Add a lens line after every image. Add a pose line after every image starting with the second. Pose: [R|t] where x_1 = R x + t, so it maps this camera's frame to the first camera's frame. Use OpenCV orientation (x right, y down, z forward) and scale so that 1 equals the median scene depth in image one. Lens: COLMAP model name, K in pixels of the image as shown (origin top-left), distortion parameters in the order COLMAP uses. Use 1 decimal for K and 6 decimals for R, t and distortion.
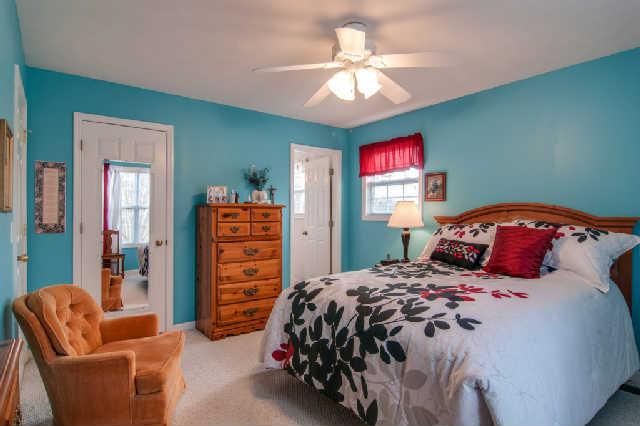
lens RADIAL K [[348.4, 0, 322.5], [0, 348.4, 214.7], [0, 0, 1]] dist [-0.000447, 0.000428]
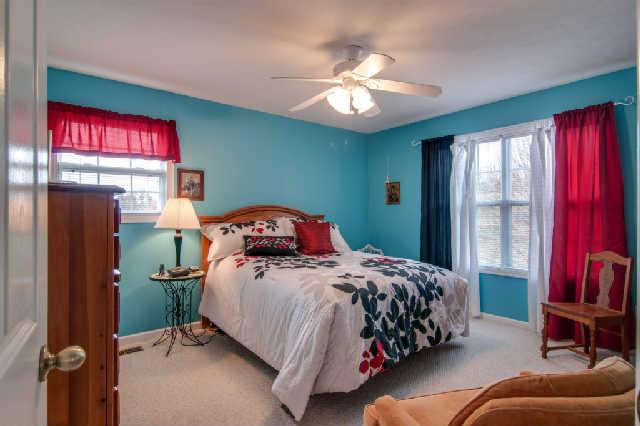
lens RADIAL K [[348.4, 0, 322.5], [0, 348.4, 214.7], [0, 0, 1]] dist [-0.000447, 0.000428]
pose [[-0.023798, -0.003359, 0.999711, -0.637206], [0.004535, 0.999984, 0.003468, -0.000439], [-0.999706, 0.004616, -0.023783, 0.682609]]
